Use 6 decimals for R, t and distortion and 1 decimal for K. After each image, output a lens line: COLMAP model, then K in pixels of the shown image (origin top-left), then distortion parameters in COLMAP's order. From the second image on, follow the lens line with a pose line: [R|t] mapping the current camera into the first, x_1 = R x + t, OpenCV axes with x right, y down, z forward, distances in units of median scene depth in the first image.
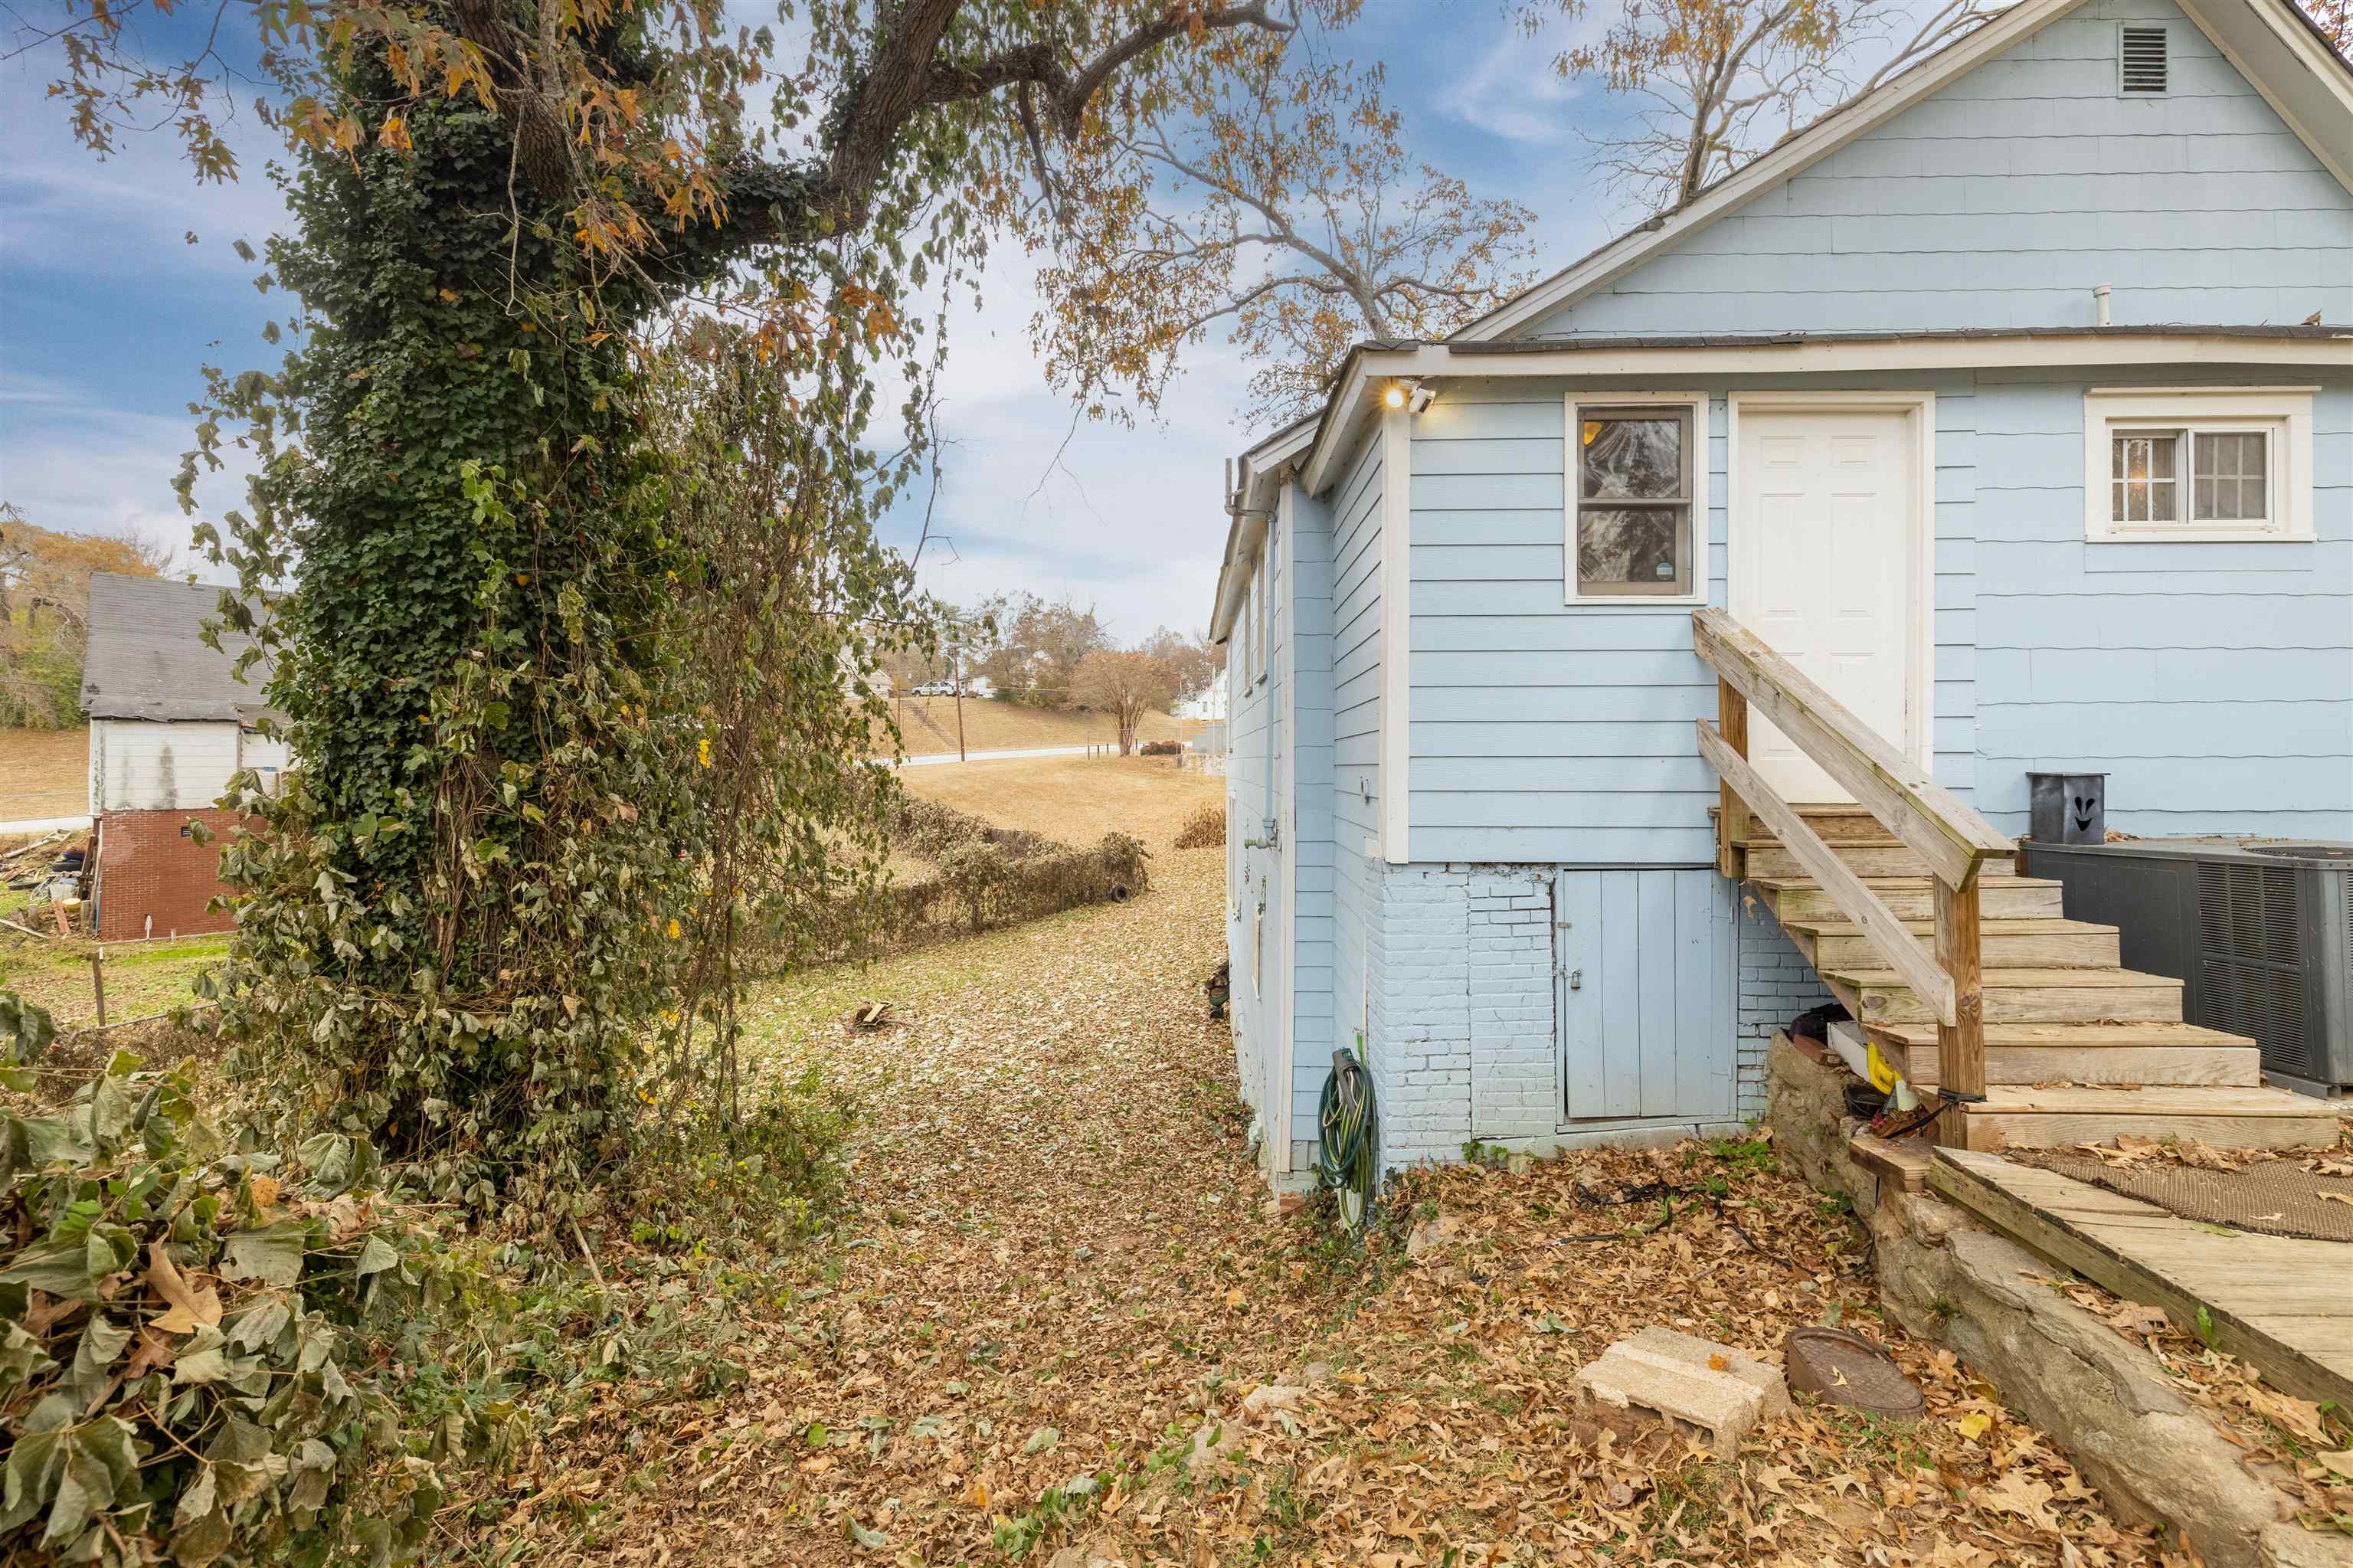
lens RADIAL K [[990.4, 0, 1176.5], [0, 990.4, 784.0], [0, 0, 1]] dist [0.000734, 0.000117]
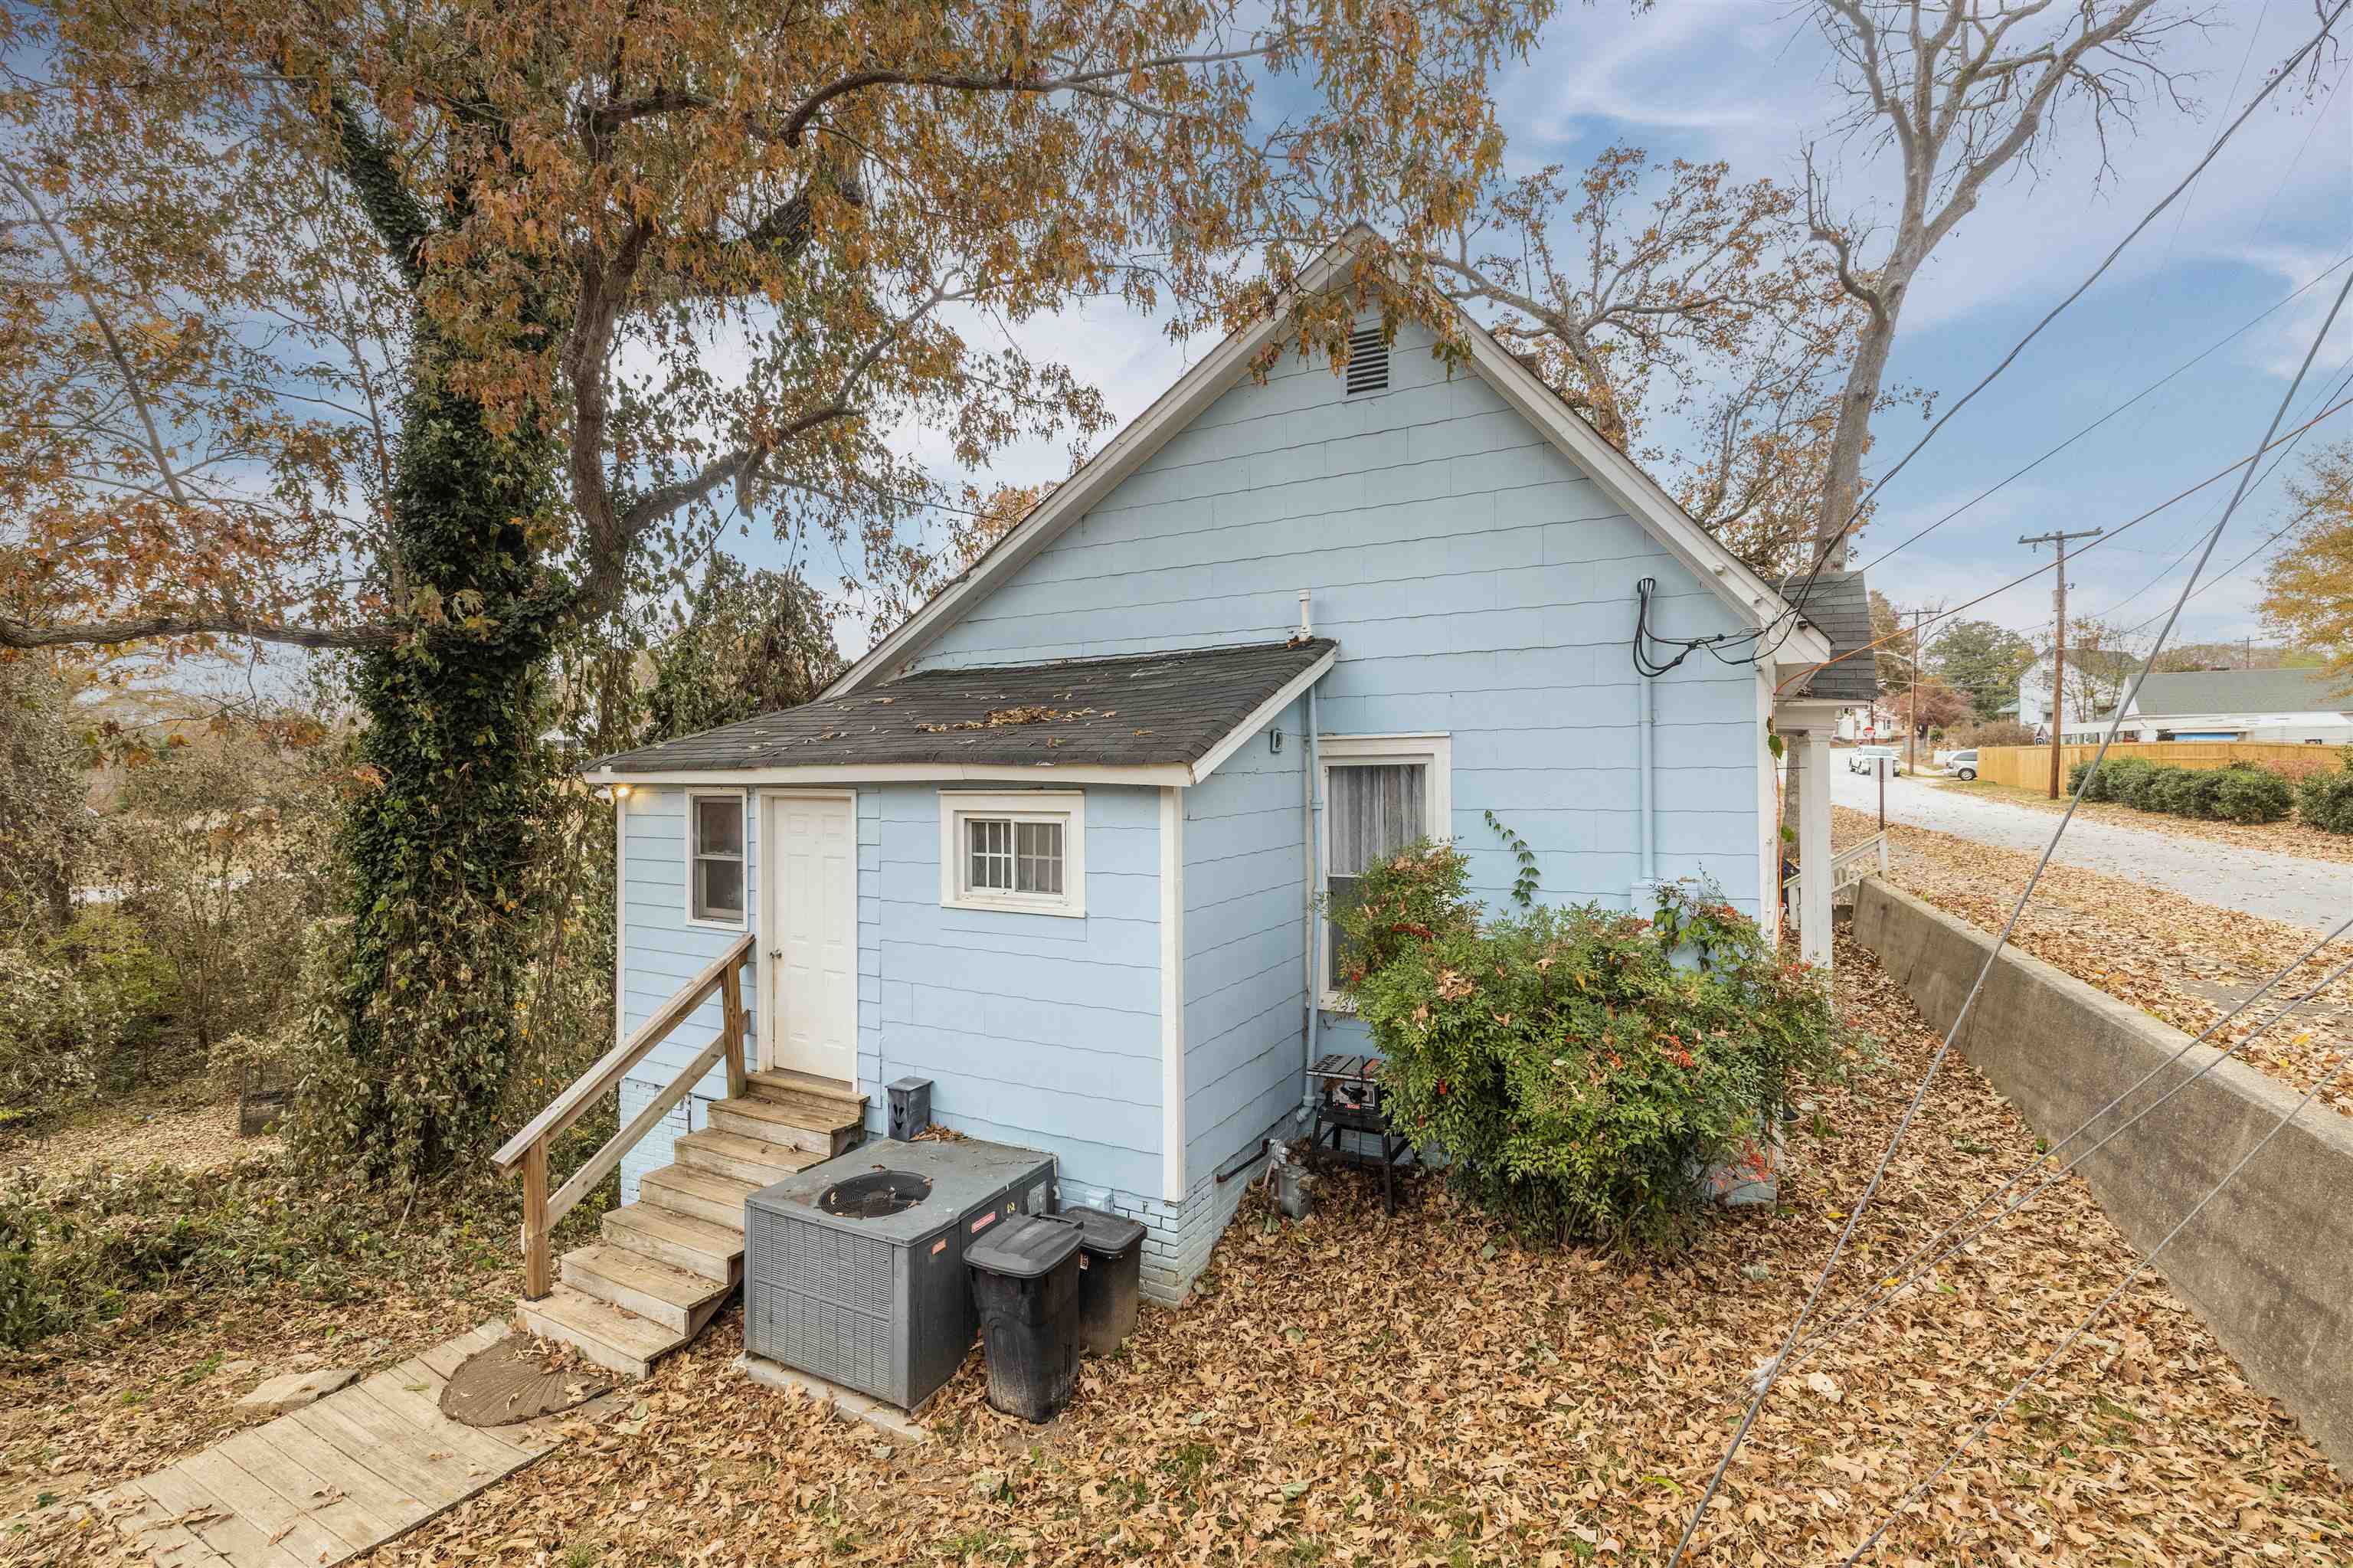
lens RADIAL K [[990.4, 0, 1176.5], [0, 990.4, 784.0], [0, 0, 1]] dist [0.000734, 0.000117]
pose [[0.889766, 0.003430, -0.456404, 1.790455], [0.001161, 0.999952, 0.009778, -0.415531], [0.456415, -0.009230, 0.889719, -0.035317]]
